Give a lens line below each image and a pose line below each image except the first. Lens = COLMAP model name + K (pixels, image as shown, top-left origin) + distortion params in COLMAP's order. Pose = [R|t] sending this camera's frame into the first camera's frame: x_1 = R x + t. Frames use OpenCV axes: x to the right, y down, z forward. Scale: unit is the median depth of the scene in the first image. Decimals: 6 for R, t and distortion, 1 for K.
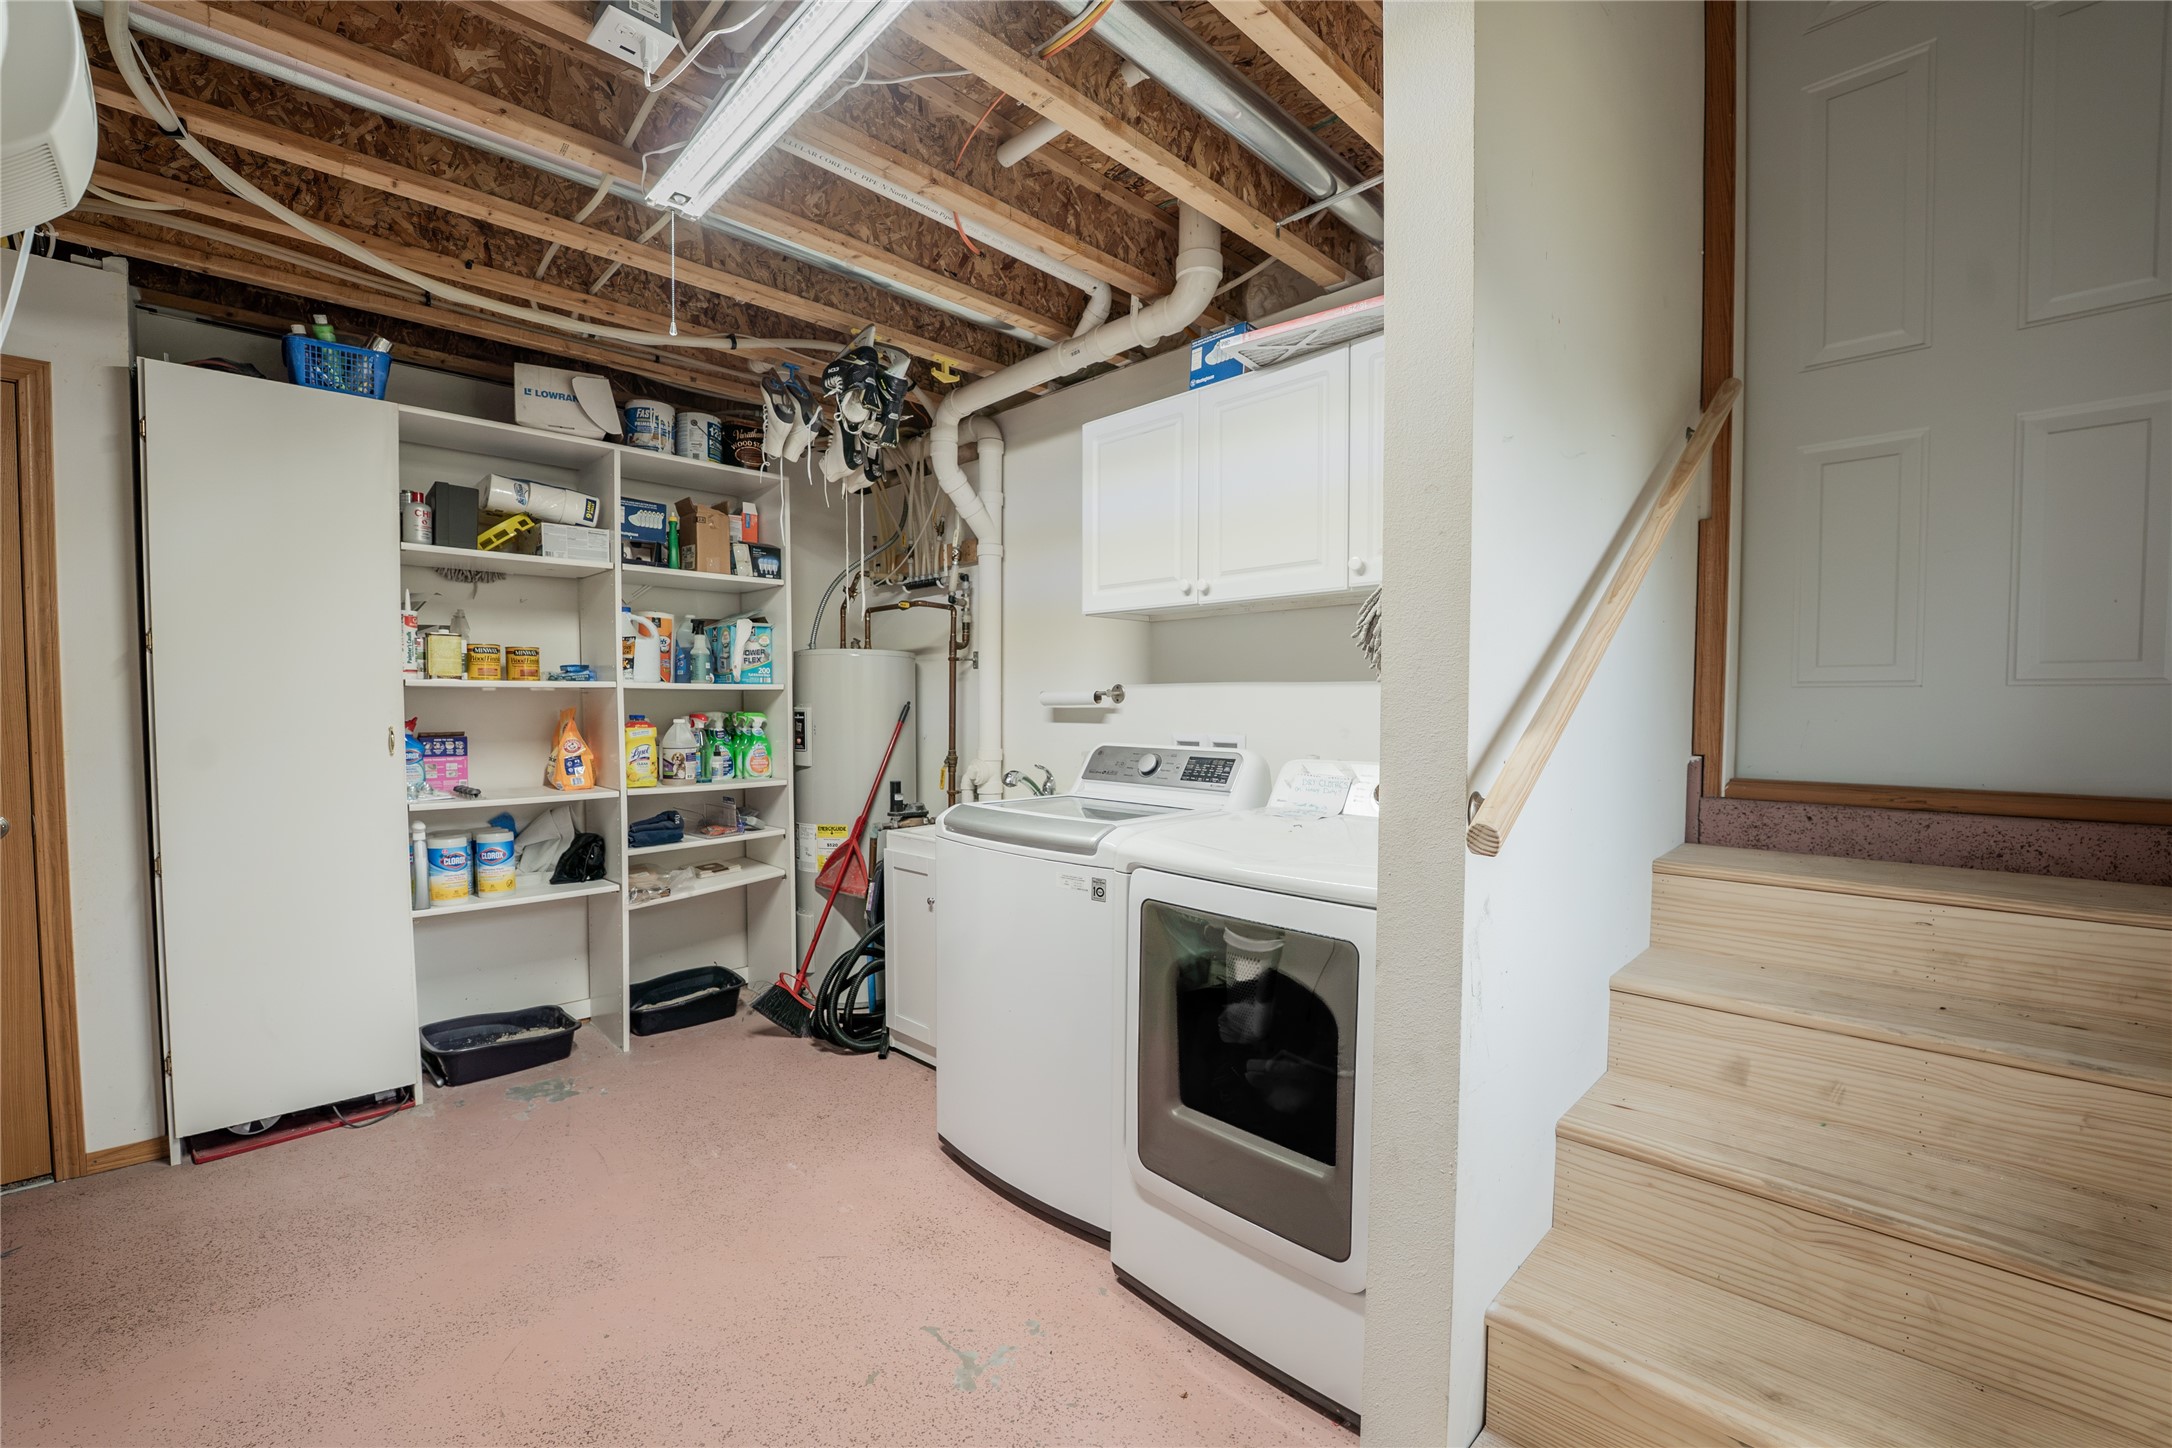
lens RADIAL K [[904.4, 0, 1082.1], [0, 904.4, 736.3], [0, 0, 1]] dist [-0.027917, 0.003113]
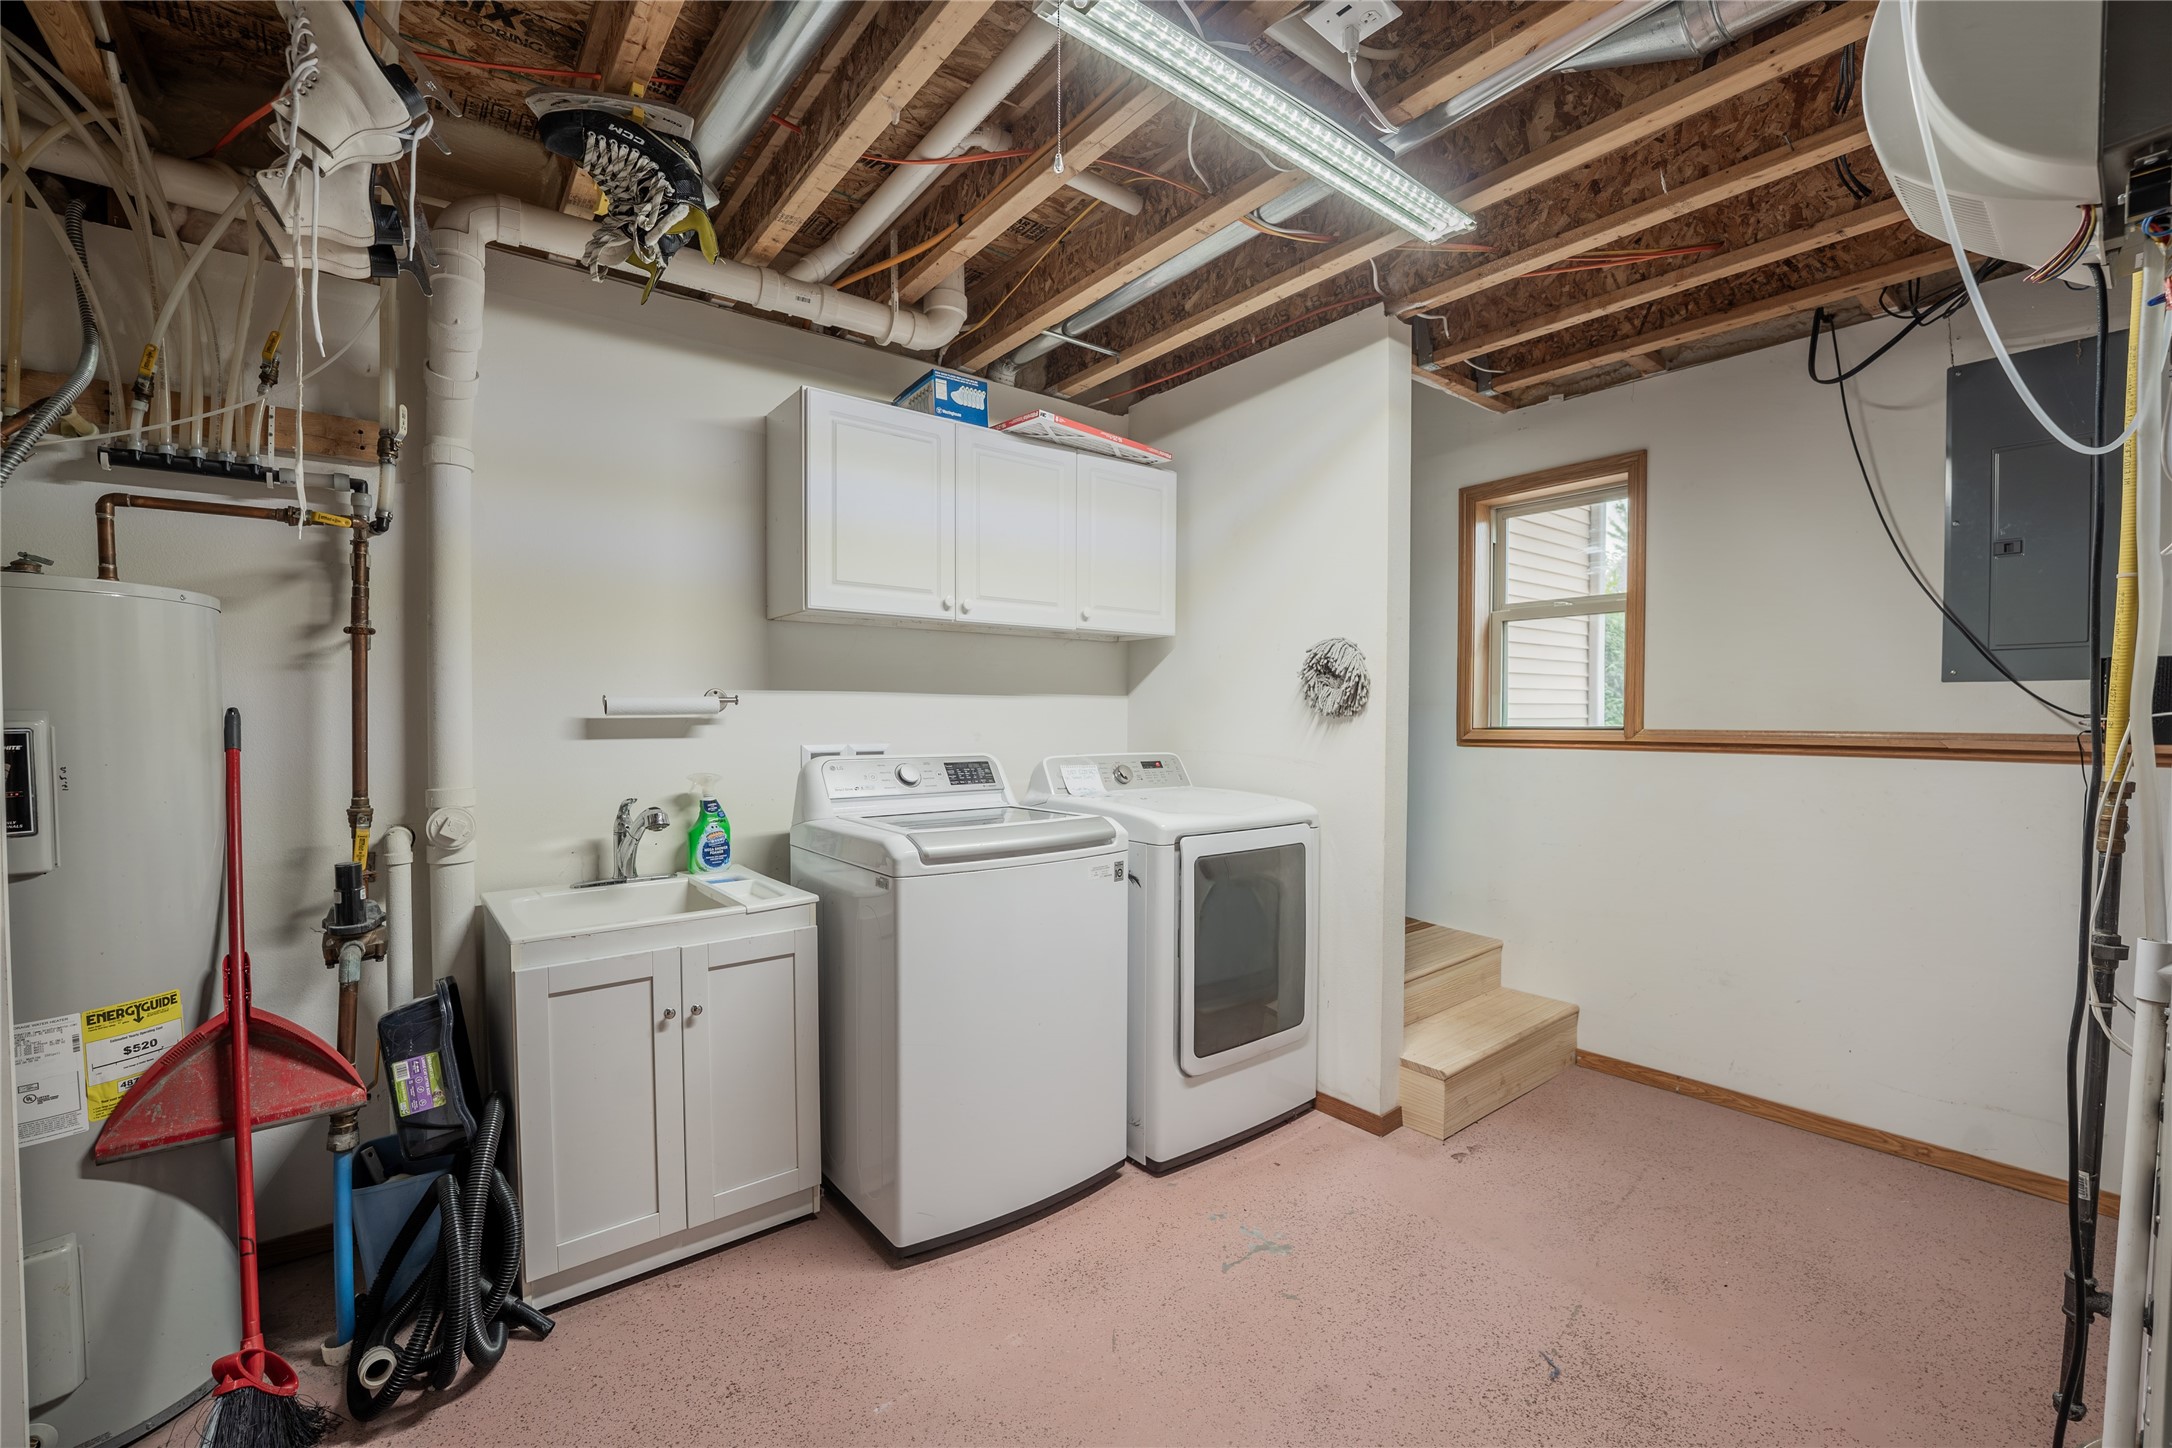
lens RADIAL K [[904.4, 0, 1085.6], [0, 904.4, 725.3], [0, 0, 1]] dist [-0.027917, 0.003113]
pose [[0.096320, -0.014439, 0.995246, -0.925418], [0.035253, 0.999317, 0.011086, -0.027548], [-0.994726, 0.034018, 0.096763, 0.741662]]
